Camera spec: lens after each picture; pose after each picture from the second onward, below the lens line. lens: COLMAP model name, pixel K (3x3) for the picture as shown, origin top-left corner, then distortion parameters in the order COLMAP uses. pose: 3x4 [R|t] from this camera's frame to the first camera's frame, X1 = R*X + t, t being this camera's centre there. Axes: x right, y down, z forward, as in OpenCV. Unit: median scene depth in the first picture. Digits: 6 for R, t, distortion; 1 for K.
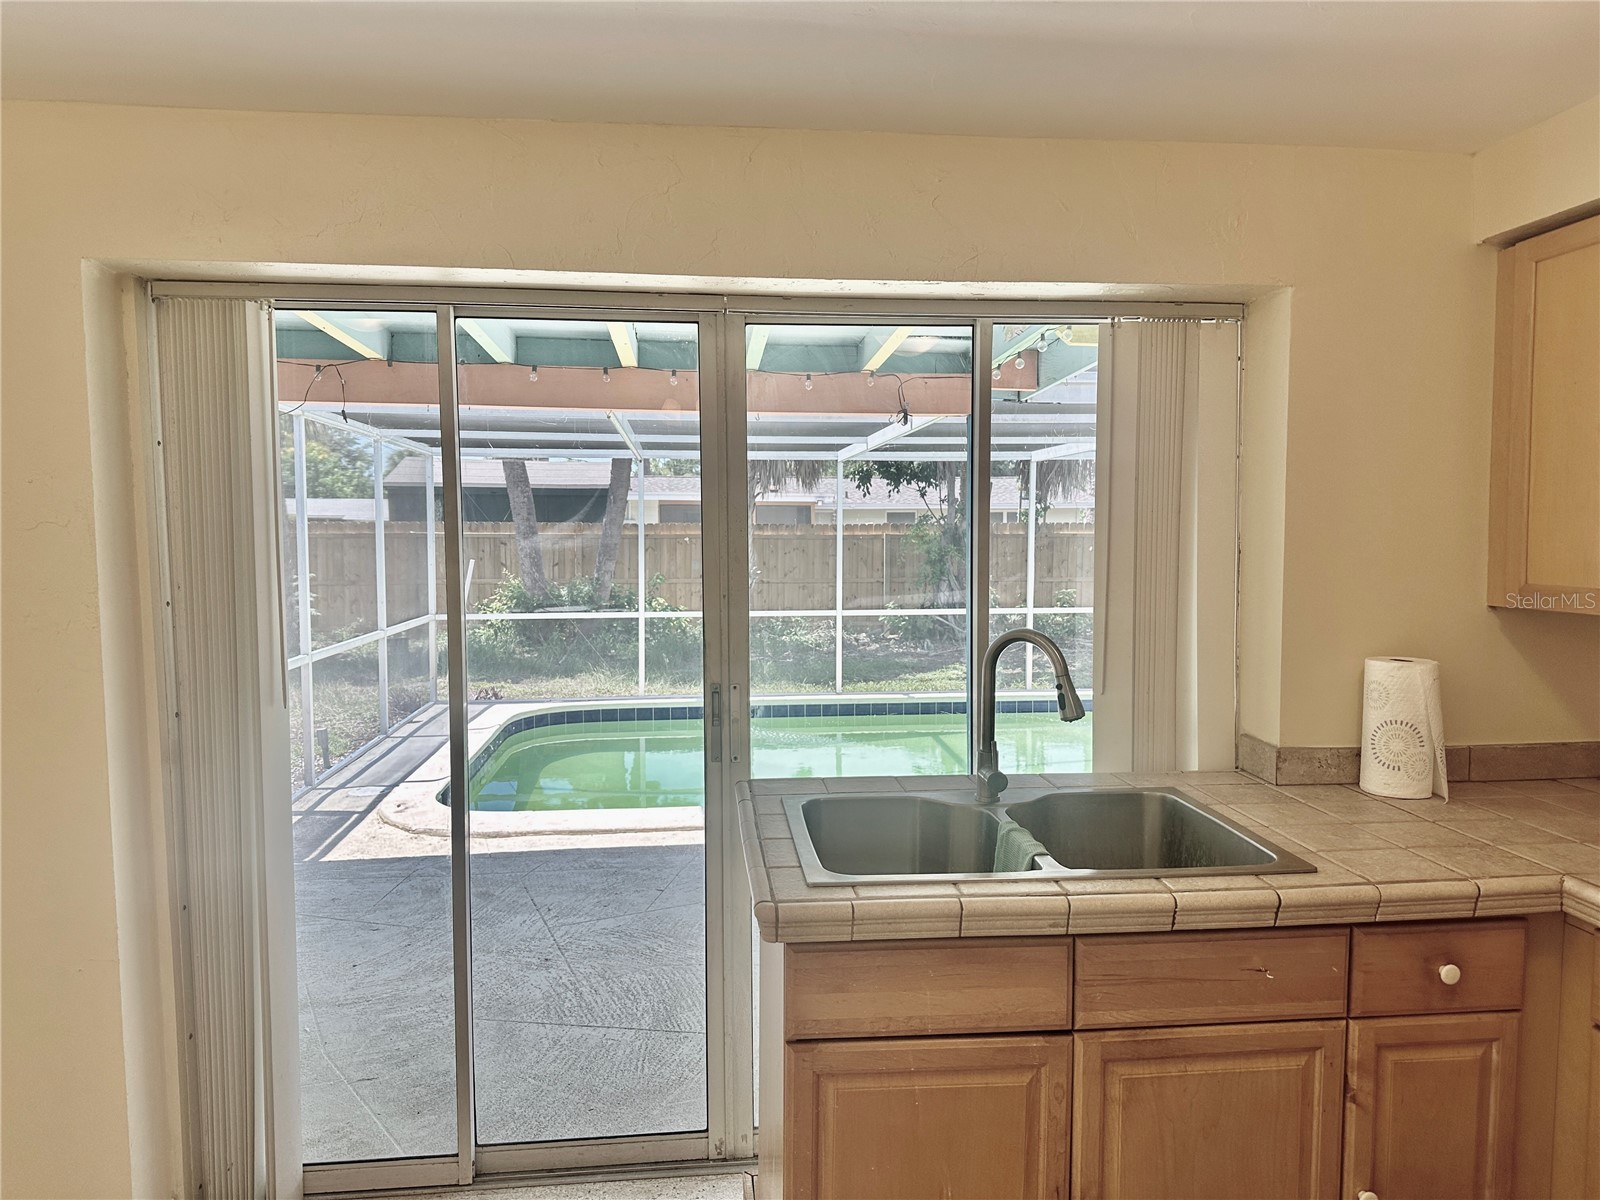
lens RADIAL K [[1131.3, 0, 800.0], [0, 1131.3, 600.0], [0, 0, 1]] dist [0.073880, -0.102910]
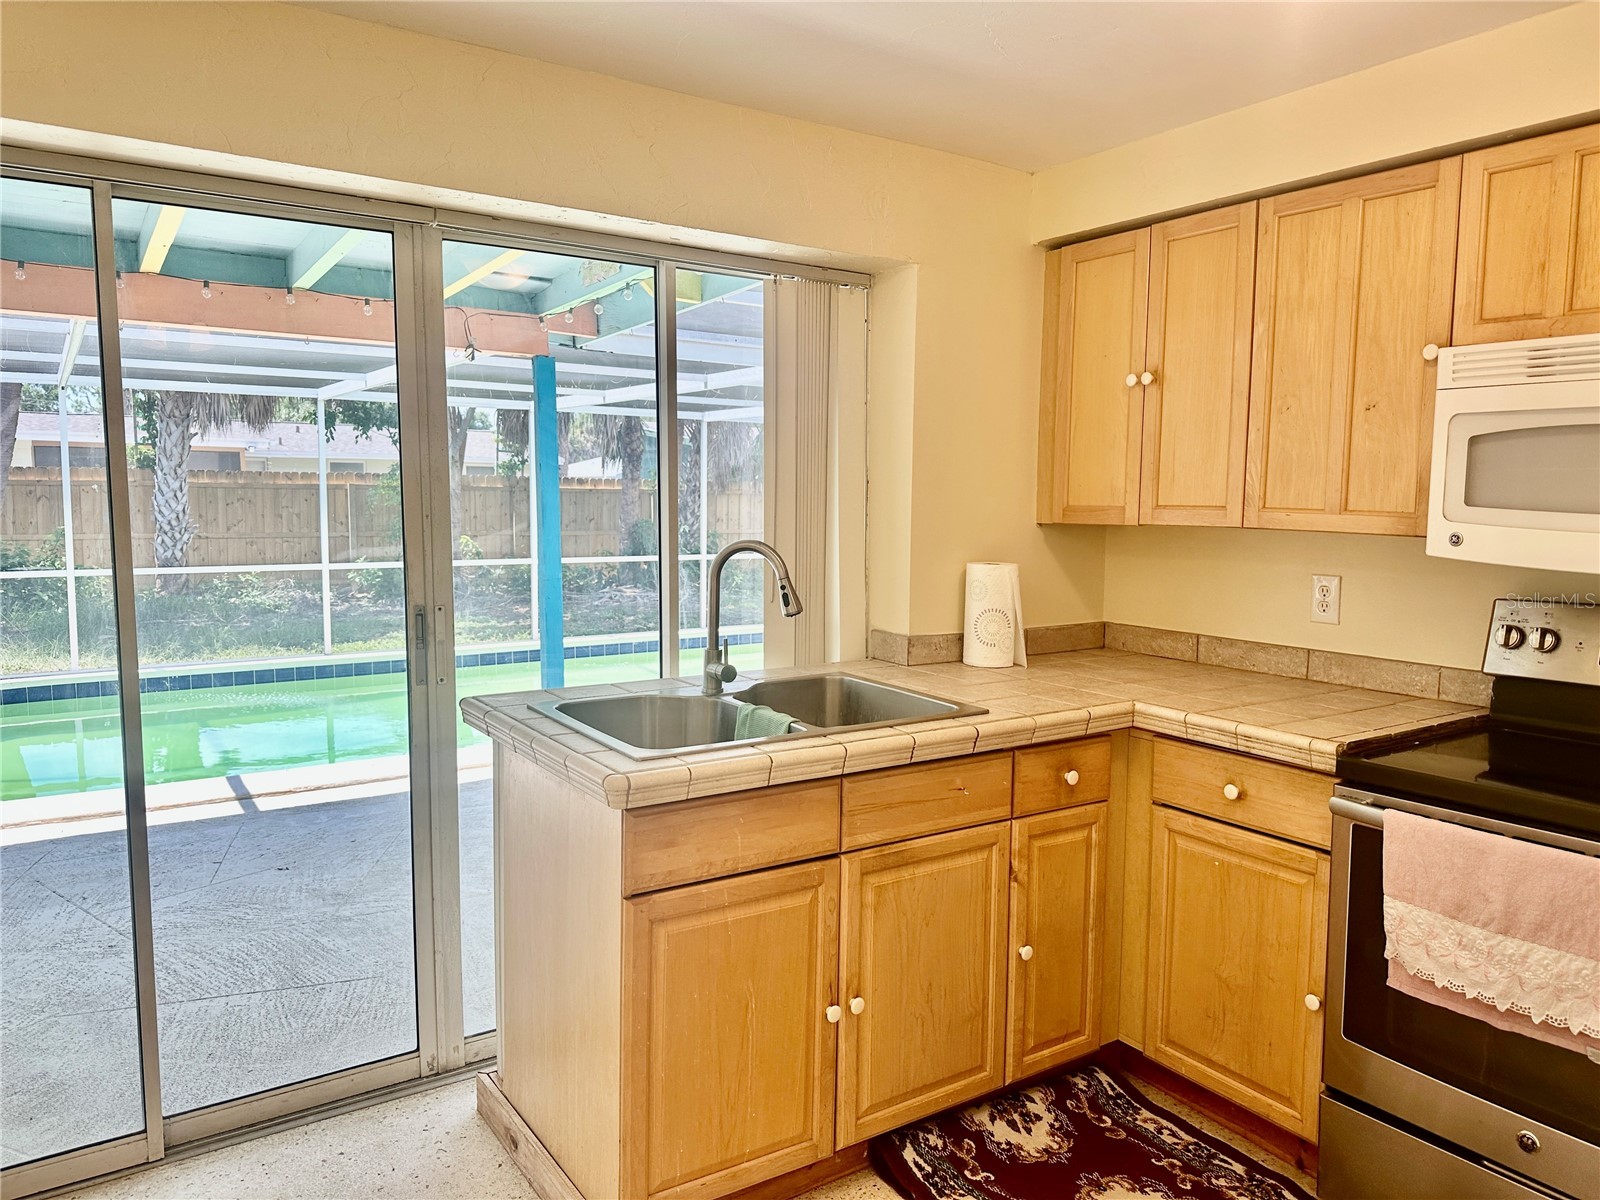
lens RADIAL K [[1141.6, 0, 800.0], [0, 1141.6, 600.0], [0, 0, 1]] dist [0.084482, -0.088260]
pose [[0.884237, -0.033776, 0.465816, -0.287606], [0.017561, 0.999081, 0.039109, 0.040944], [-0.466709, -0.026401, 0.884017, -0.054549]]
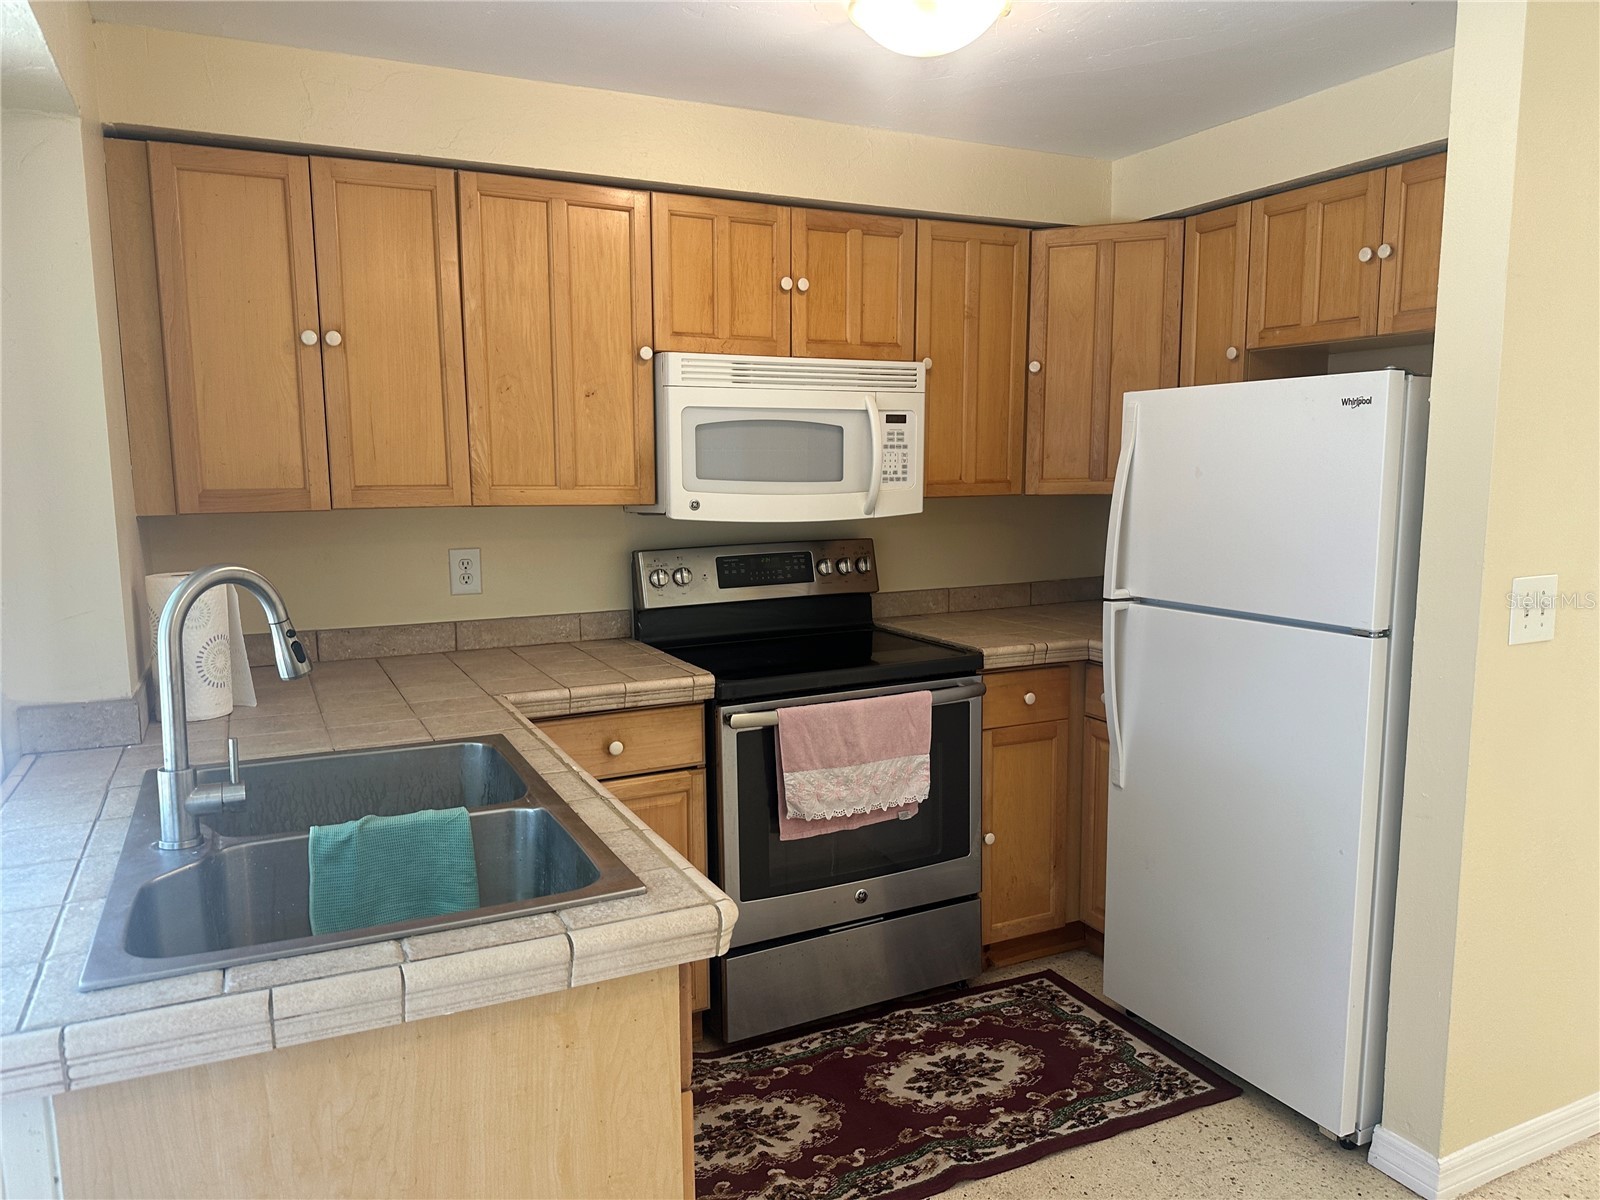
lens RADIAL K [[1099.6, 0, 800.8], [0, 1099.6, 610.8], [0, 0, 1]] dist [0.119662, -0.157597]
pose [[-0.341222, -0.117633, 0.932593, -0.516891], [0.070996, 0.986079, 0.150356, -0.020687], [-0.937298, 0.117516, -0.328121, 0.861885]]
